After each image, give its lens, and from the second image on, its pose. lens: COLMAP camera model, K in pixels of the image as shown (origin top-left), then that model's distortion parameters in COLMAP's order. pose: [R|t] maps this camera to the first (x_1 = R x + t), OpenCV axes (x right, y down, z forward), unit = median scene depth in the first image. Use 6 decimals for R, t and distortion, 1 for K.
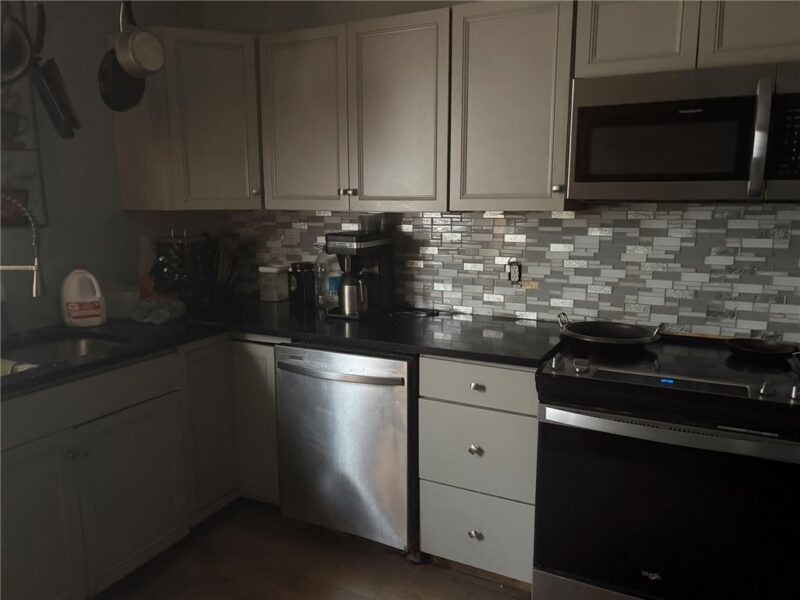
lens RADIAL K [[610.6, 0, 397.9], [0, 610.6, 298.5], [0, 0, 1]] dist [0.033630, -0.010160]
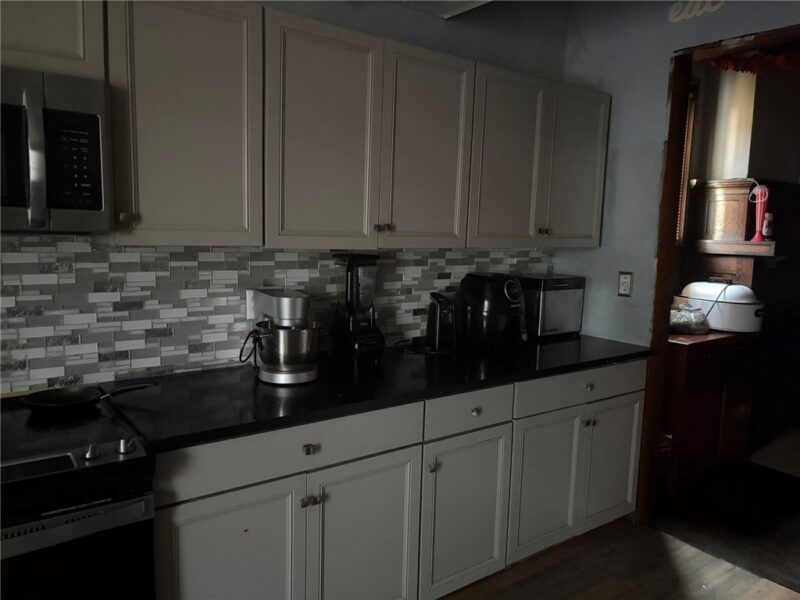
lens RADIAL K [[610.6, 0, 396.6], [0, 610.6, 302.3], [0, 0, 1]] dist [0.033630, -0.010160]
pose [[0.446782, -0.097392, 0.889326, 0.032494], [0.122708, 0.991333, 0.046917, -0.036892], [-0.886188, 0.088166, 0.454860, 0.165436]]
